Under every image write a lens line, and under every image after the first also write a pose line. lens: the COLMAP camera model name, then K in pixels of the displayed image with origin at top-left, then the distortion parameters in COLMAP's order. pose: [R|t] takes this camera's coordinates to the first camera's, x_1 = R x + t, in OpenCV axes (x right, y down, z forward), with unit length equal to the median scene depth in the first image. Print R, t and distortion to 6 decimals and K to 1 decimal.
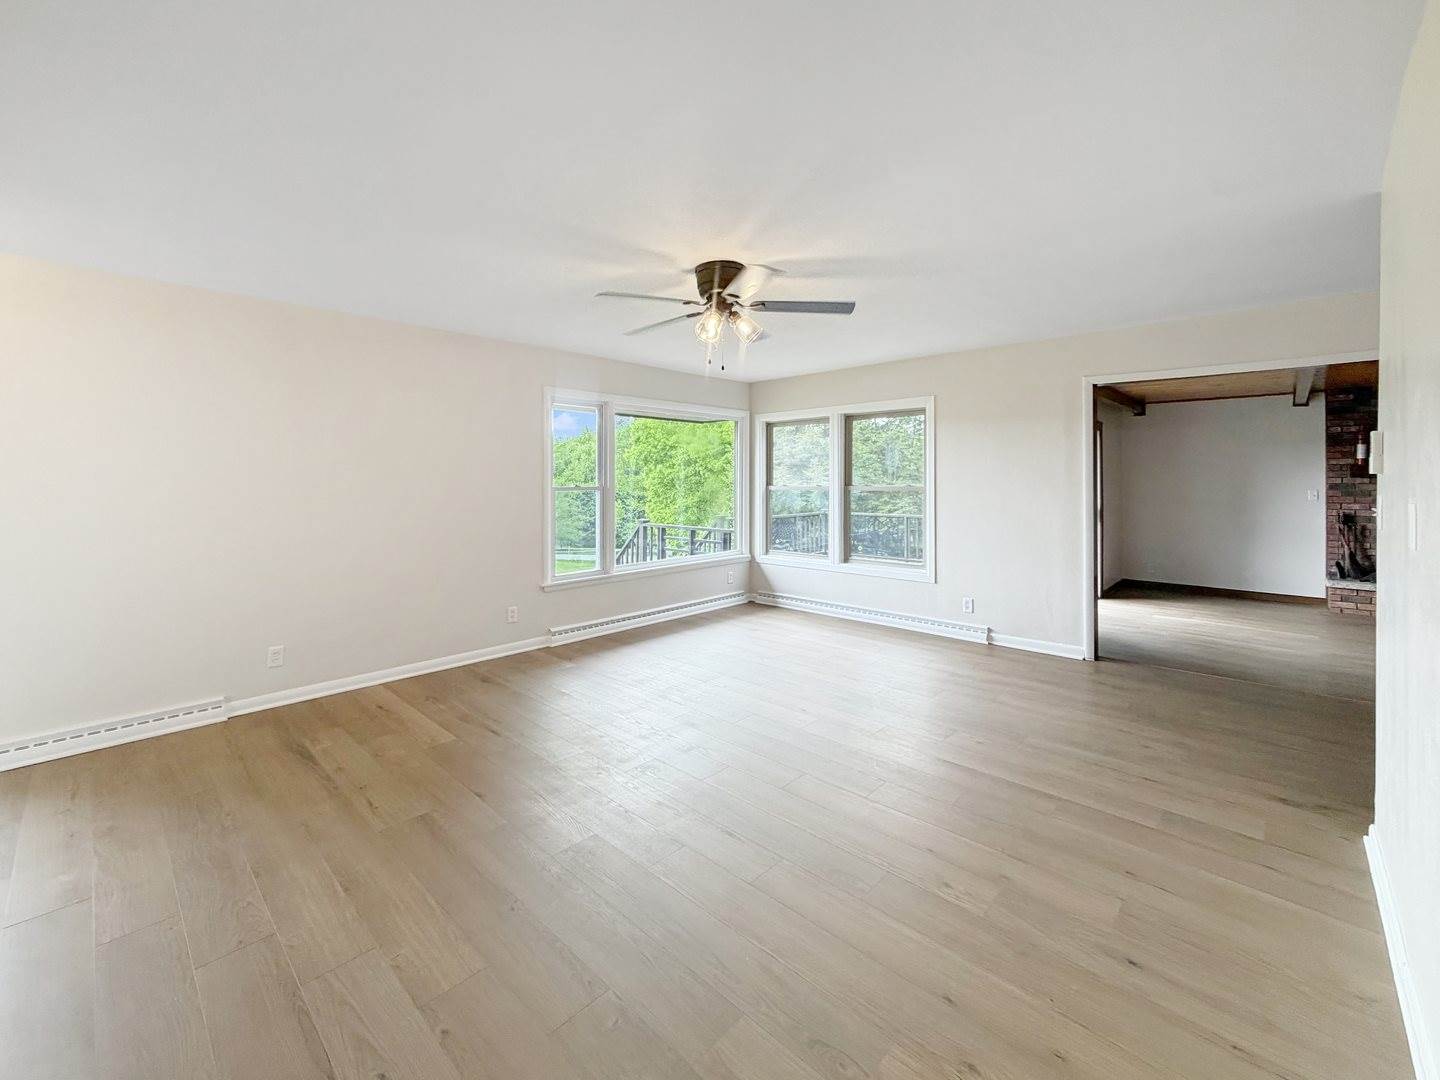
lens RADIAL K [[597.6, 0, 721.5], [0, 597.6, 482.9], [0, 0, 1]] dist [-0.001716, -0.000425]
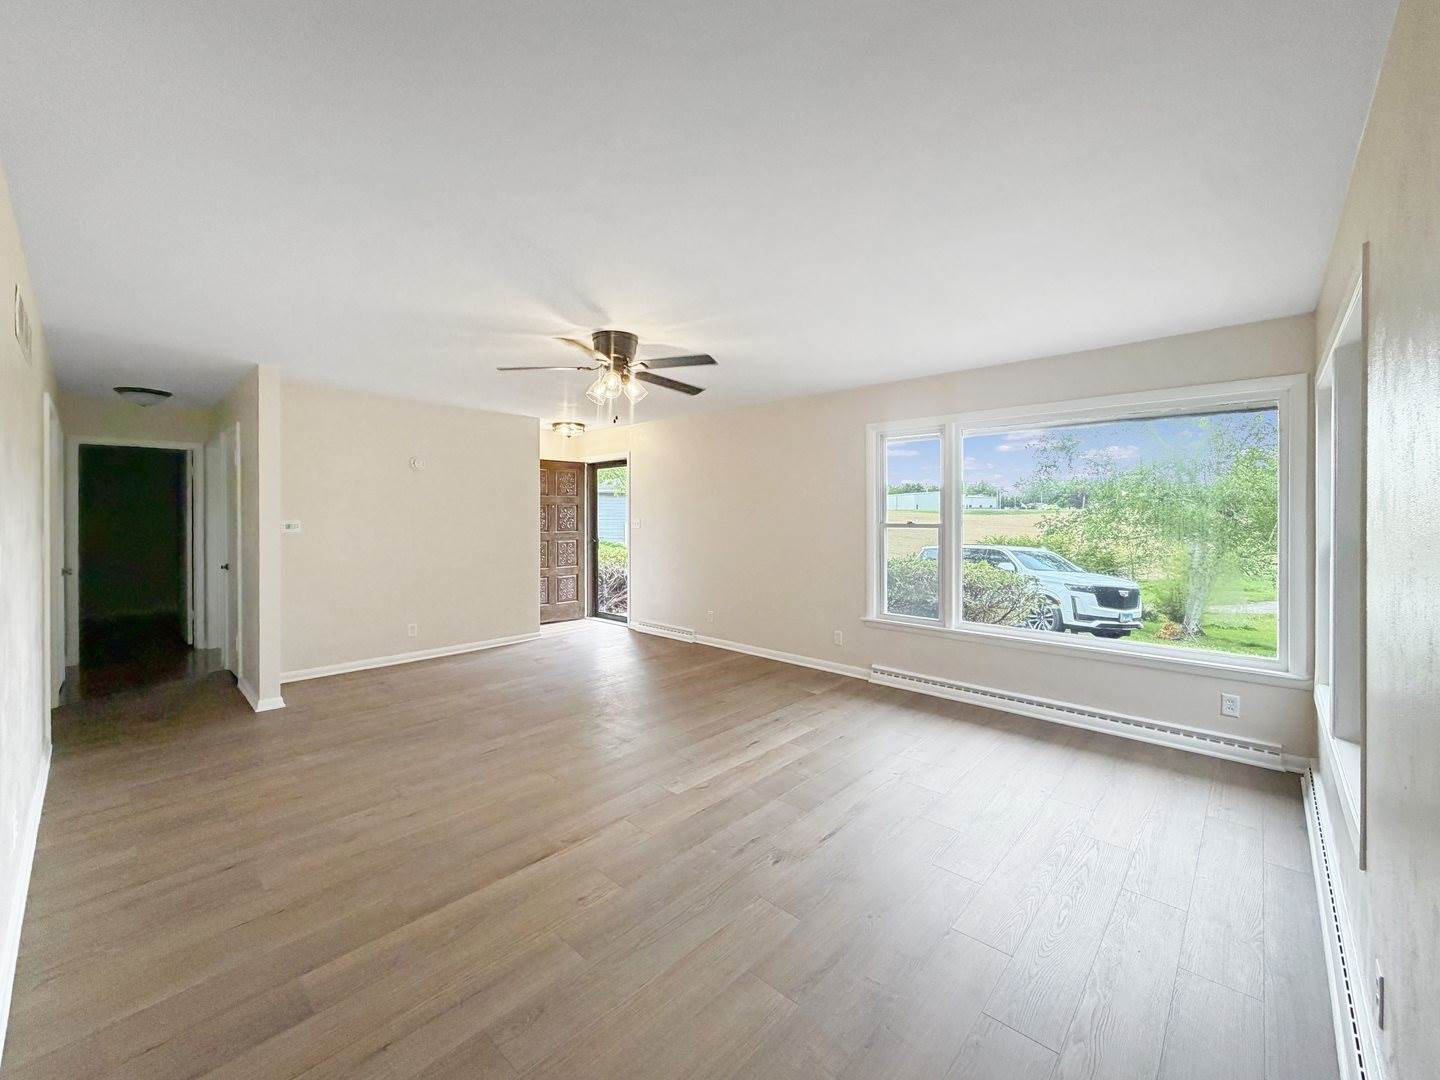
lens RADIAL K [[587.9, 0, 715.7], [0, 587.9, 516.8], [0, 0, 1]] dist [0.000078, 0.000014]
pose [[-0.005907, 0.001432, -0.999982, 1.373354], [-0.006053, 0.999981, 0.001468, -0.010672], [0.999964, 0.006062, -0.005898, 1.427105]]
